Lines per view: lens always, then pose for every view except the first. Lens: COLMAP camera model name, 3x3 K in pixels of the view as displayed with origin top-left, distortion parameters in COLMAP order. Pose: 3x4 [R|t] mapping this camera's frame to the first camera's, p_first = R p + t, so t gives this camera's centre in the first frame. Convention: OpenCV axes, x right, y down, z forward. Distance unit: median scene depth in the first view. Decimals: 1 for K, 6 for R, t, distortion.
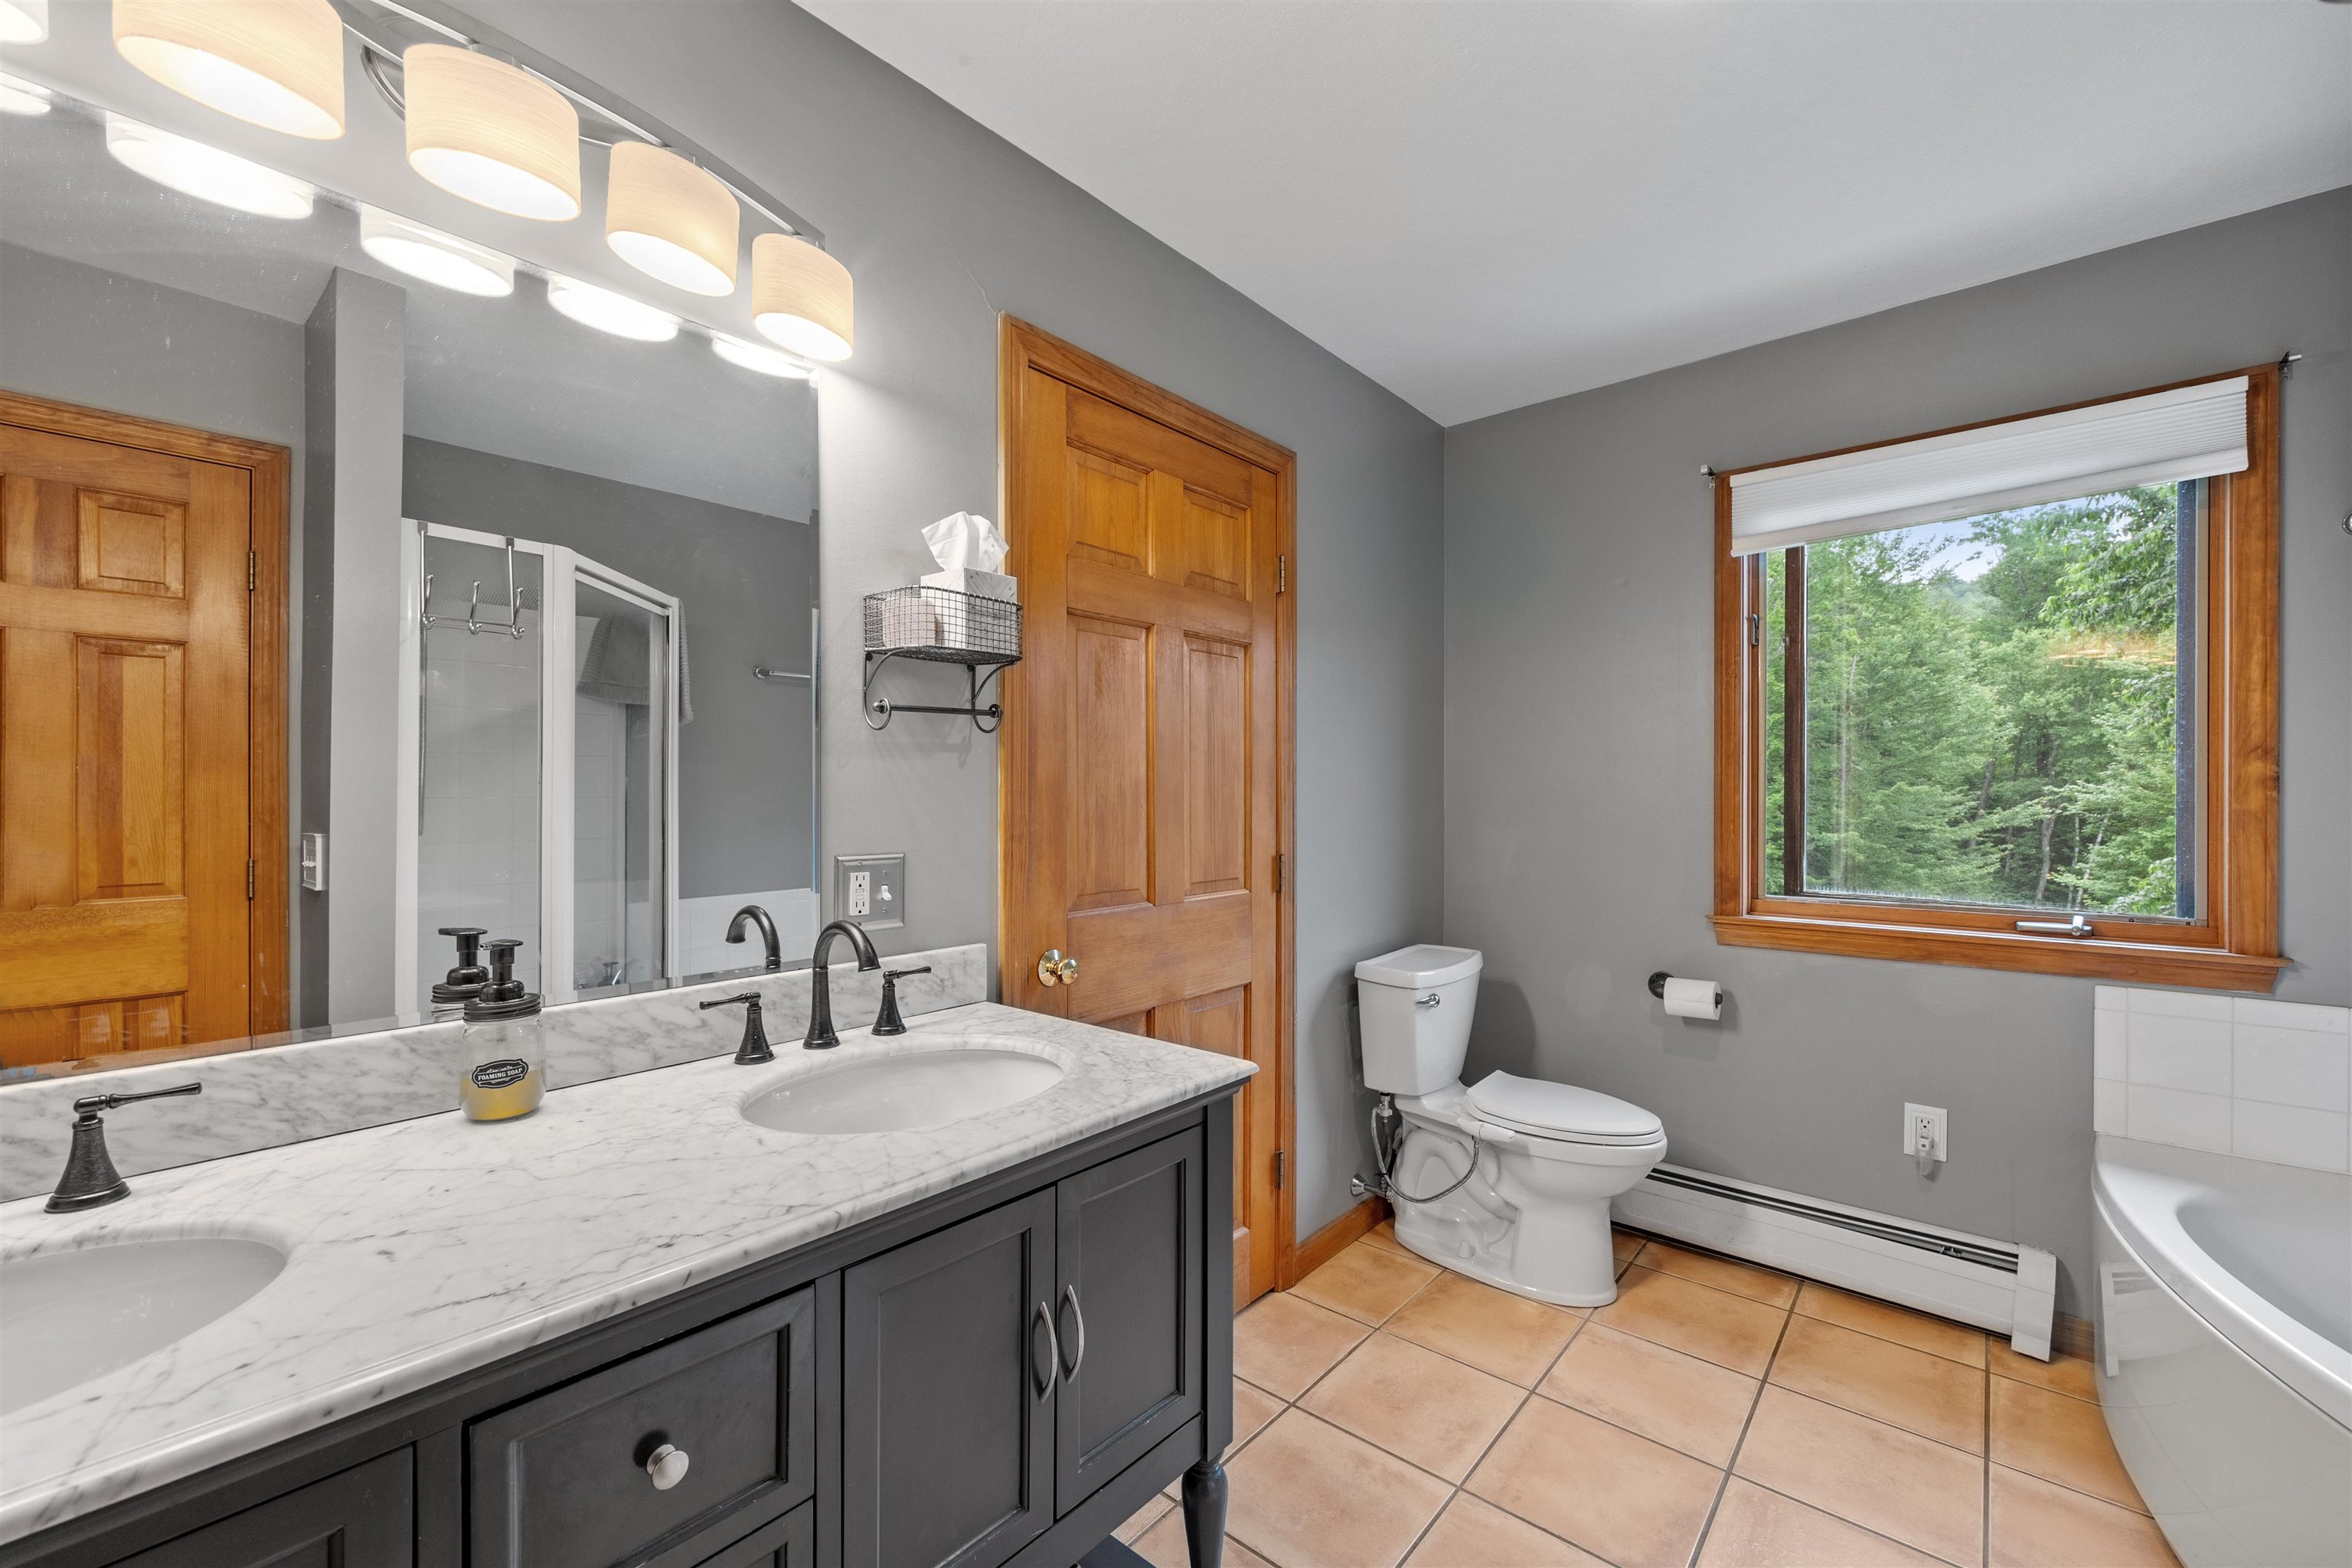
lens RADIAL K [[946.7, 0, 1175.1], [0, 946.7, 794.8], [0, 0, 1]] dist [0.000422, 0.000526]
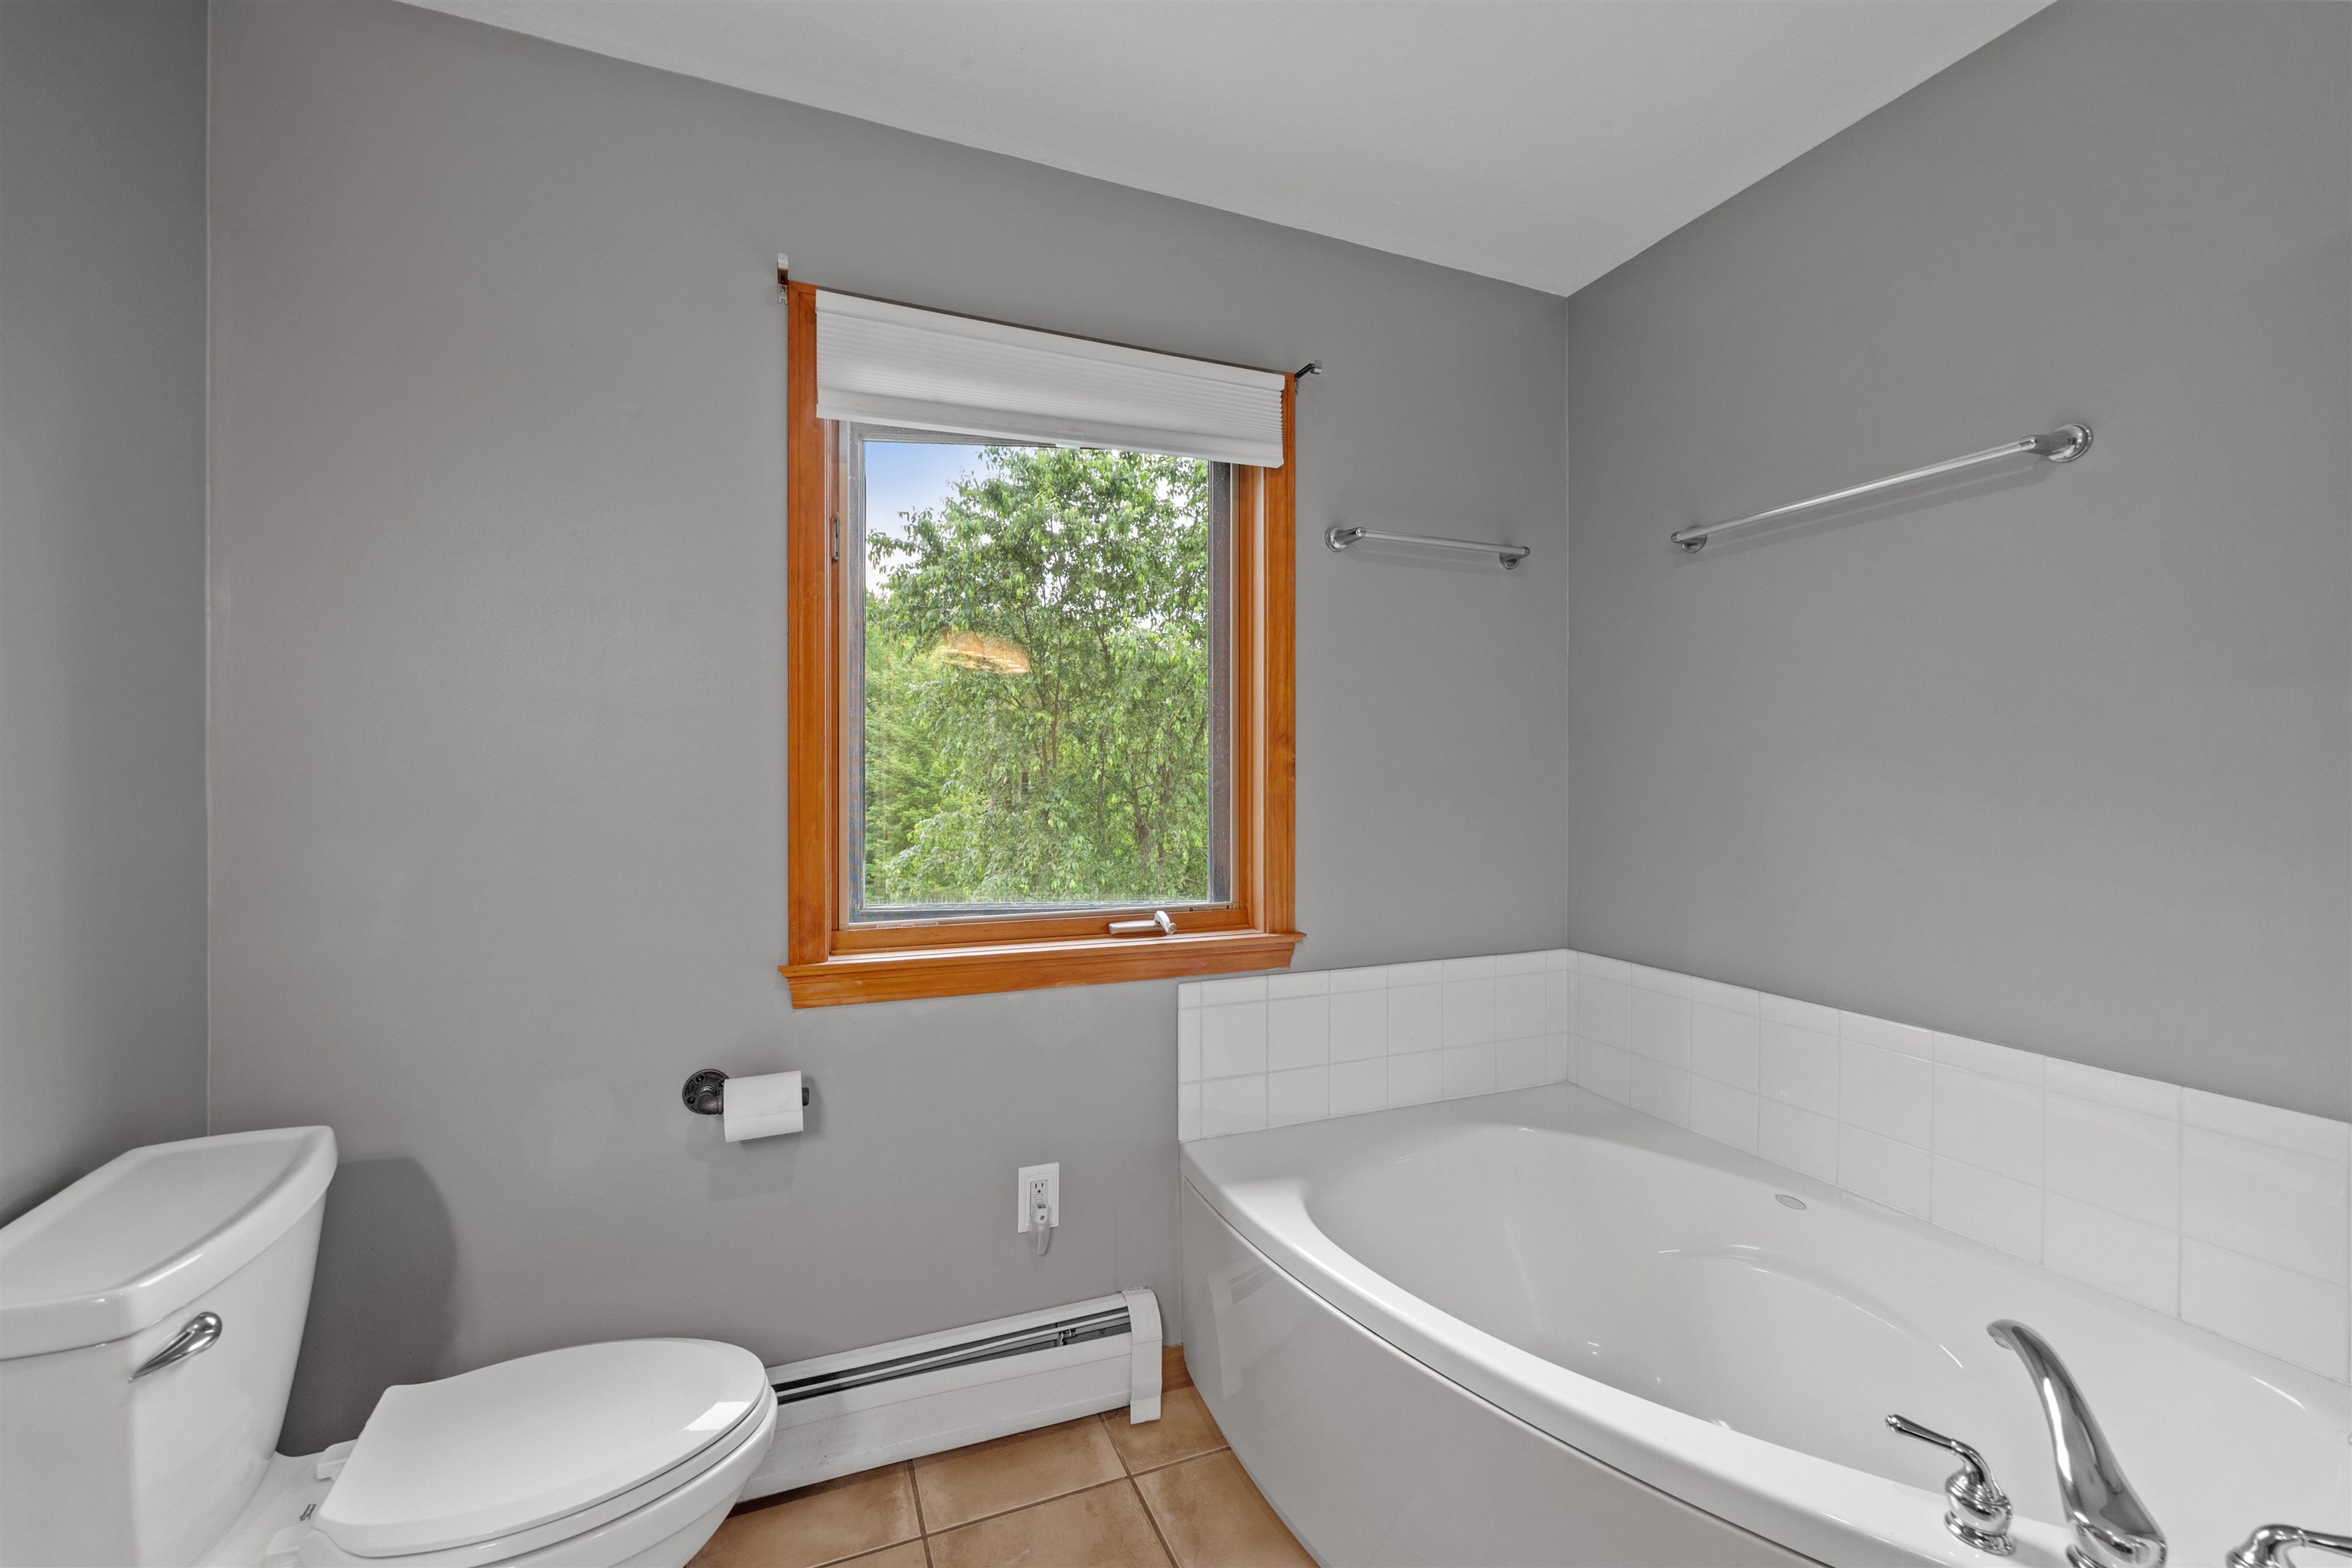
lens RADIAL K [[946.7, 0, 1168.0], [0, 946.7, 788.8], [0, 0, 1]] dist [0.000422, 0.000526]
pose [[0.453848, -0.009193, 0.891032, 0.125878], [-0.002287, 0.999931, 0.011481, -0.001845], [-0.891076, -0.007248, 0.453796, 0.537838]]
